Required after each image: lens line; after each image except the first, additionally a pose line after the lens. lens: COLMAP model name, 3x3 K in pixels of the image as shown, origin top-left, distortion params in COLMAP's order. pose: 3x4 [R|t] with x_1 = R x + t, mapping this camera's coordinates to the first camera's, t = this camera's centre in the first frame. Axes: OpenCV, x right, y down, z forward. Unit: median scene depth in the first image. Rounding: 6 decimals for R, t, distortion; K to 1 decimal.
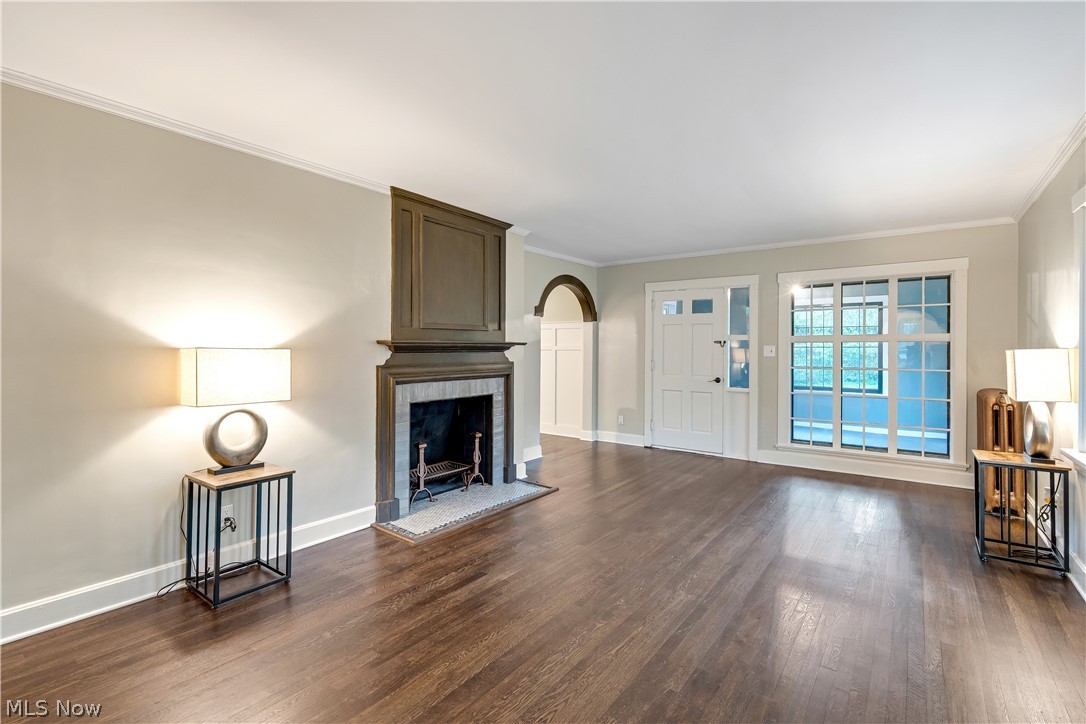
lens RADIAL K [[494.2, 0, 540.8], [0, 494.2, 353.7], [0, 0, 1]] dist [-0.005054, 0.001808]
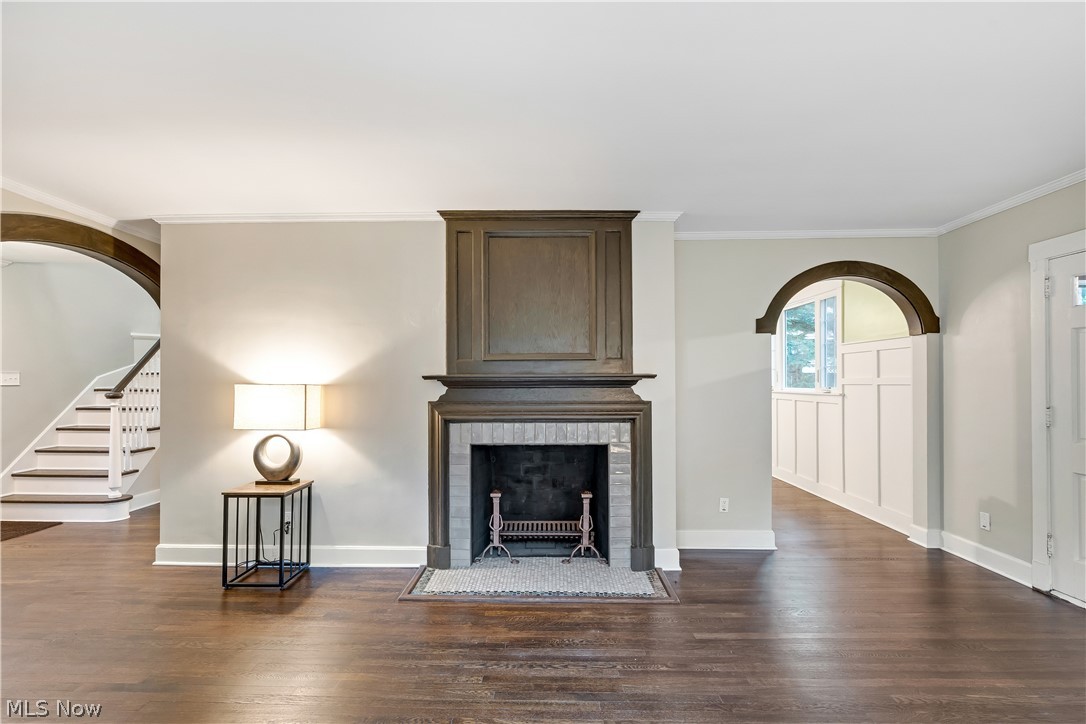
lens RADIAL K [[494.2, 0, 538.2], [0, 494.2, 377.7], [0, 0, 1]] dist [-0.005054, 0.001808]
pose [[0.589559, -0.008751, -0.807678, 0.482513], [-0.005247, 0.999879, -0.014664, -0.007861], [0.807708, 0.012883, 0.589442, 0.511942]]
